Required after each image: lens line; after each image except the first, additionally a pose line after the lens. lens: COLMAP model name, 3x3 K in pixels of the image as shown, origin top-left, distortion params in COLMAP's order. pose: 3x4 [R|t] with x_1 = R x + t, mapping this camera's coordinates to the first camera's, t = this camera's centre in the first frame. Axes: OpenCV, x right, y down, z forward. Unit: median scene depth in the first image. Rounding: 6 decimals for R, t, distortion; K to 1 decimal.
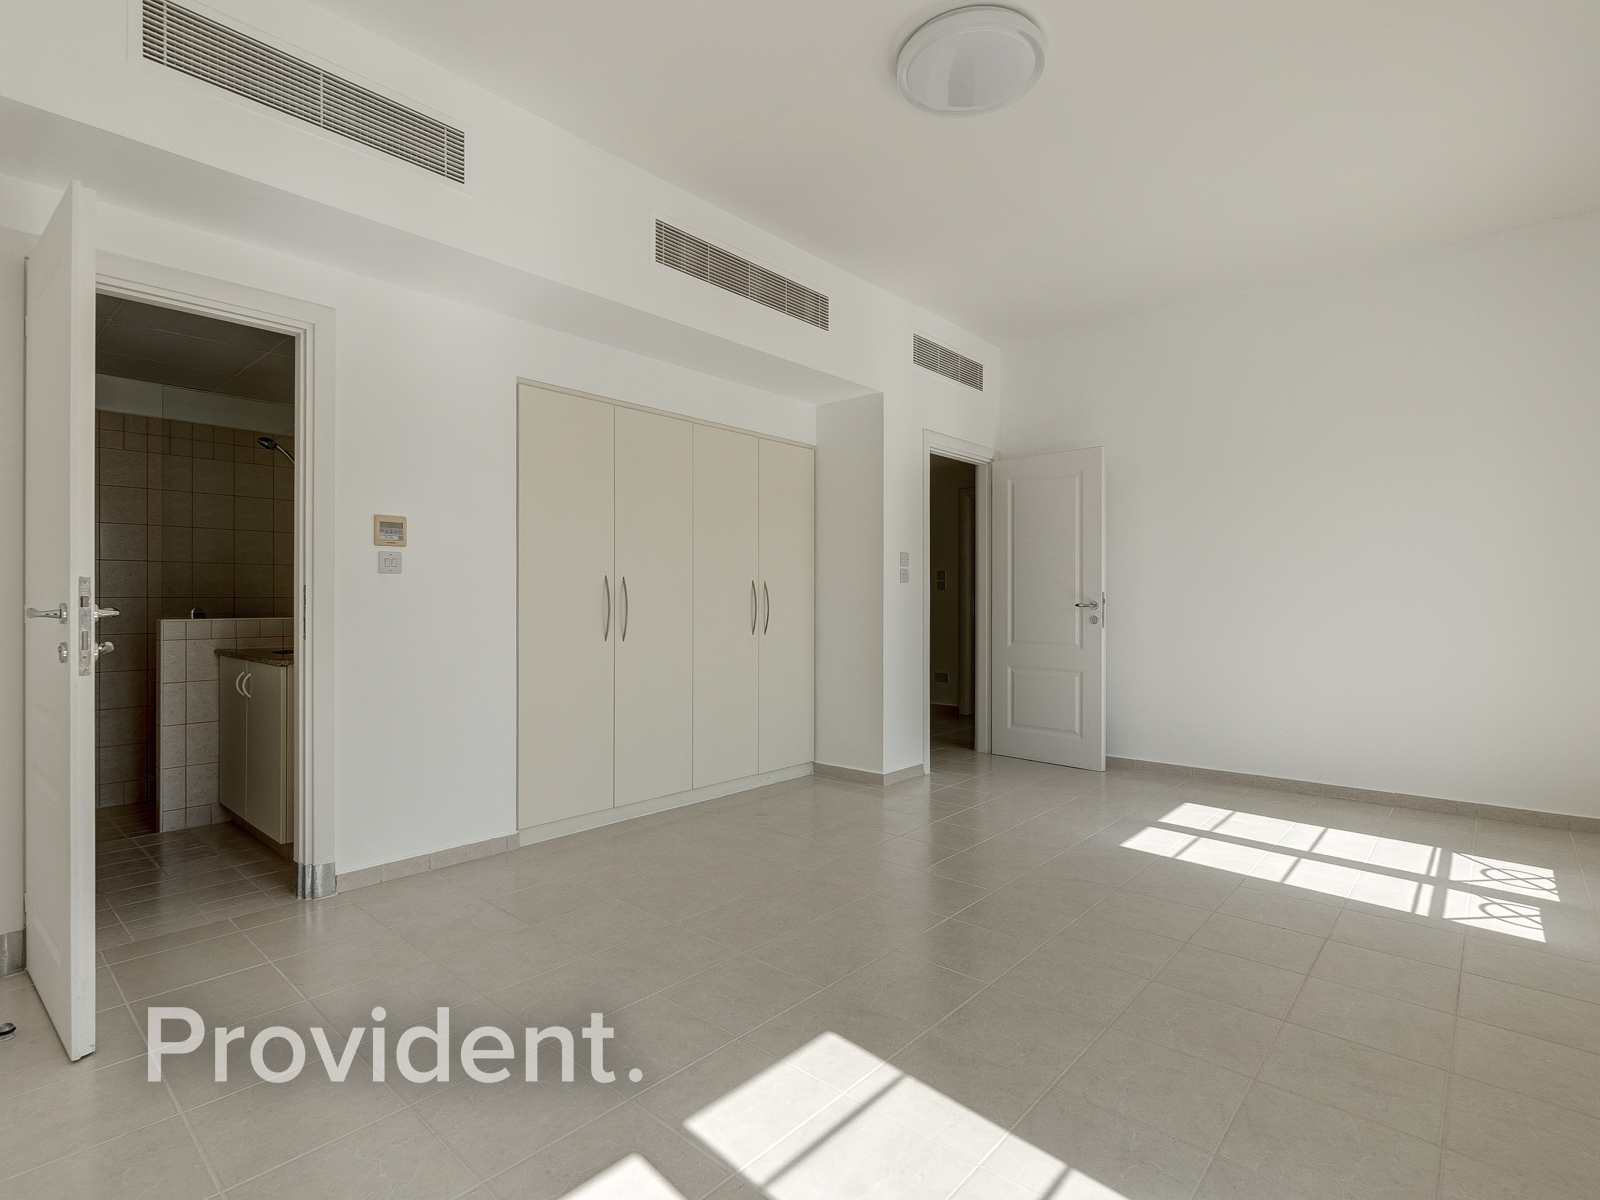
lens RADIAL K [[783.0, 0, 800.0], [0, 783.0, 600.0], [0, 0, 1]] dist [-0.003235, -0.000307]
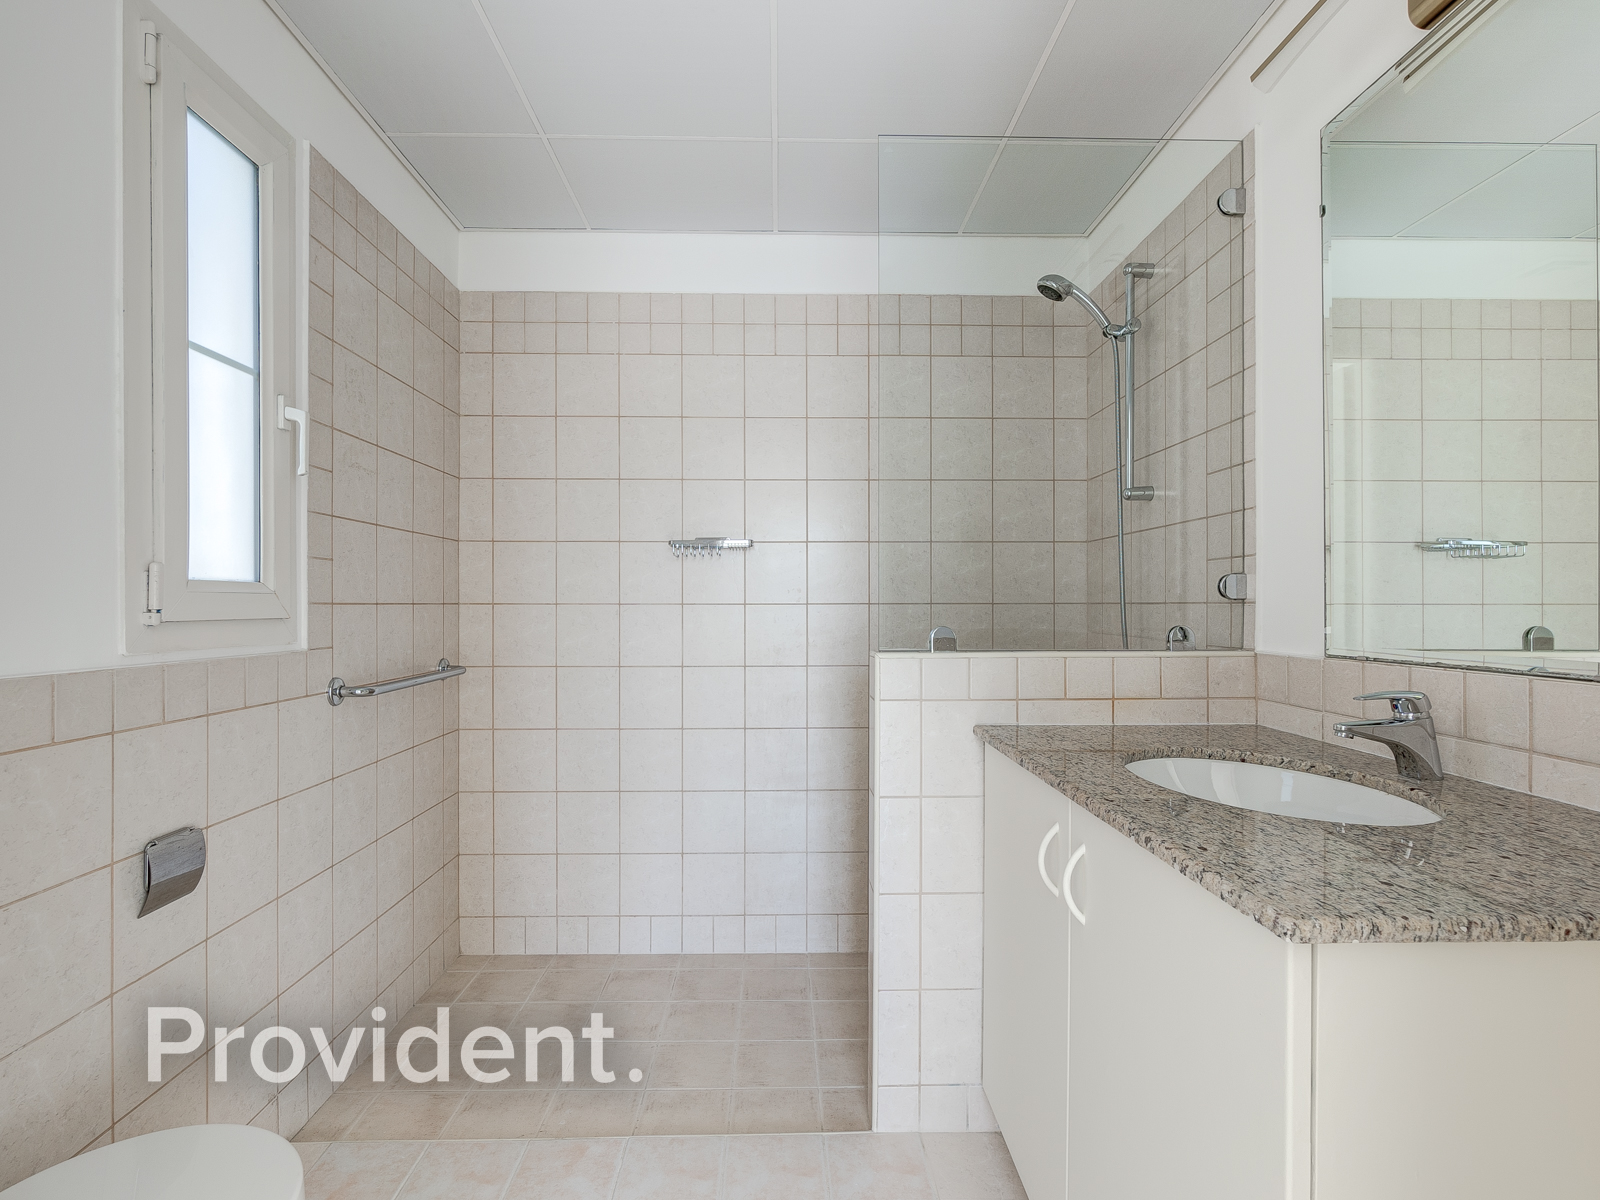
lens RADIAL K [[783.0, 0, 800.0], [0, 783.0, 600.0], [0, 0, 1]] dist [-0.003235, -0.000307]
pose [[0.681979, -0.003007, -0.731365, -0.501455], [-0.001488, 0.999984, -0.005499, -0.002645], [0.731370, 0.004839, 0.681964, 0.638793]]
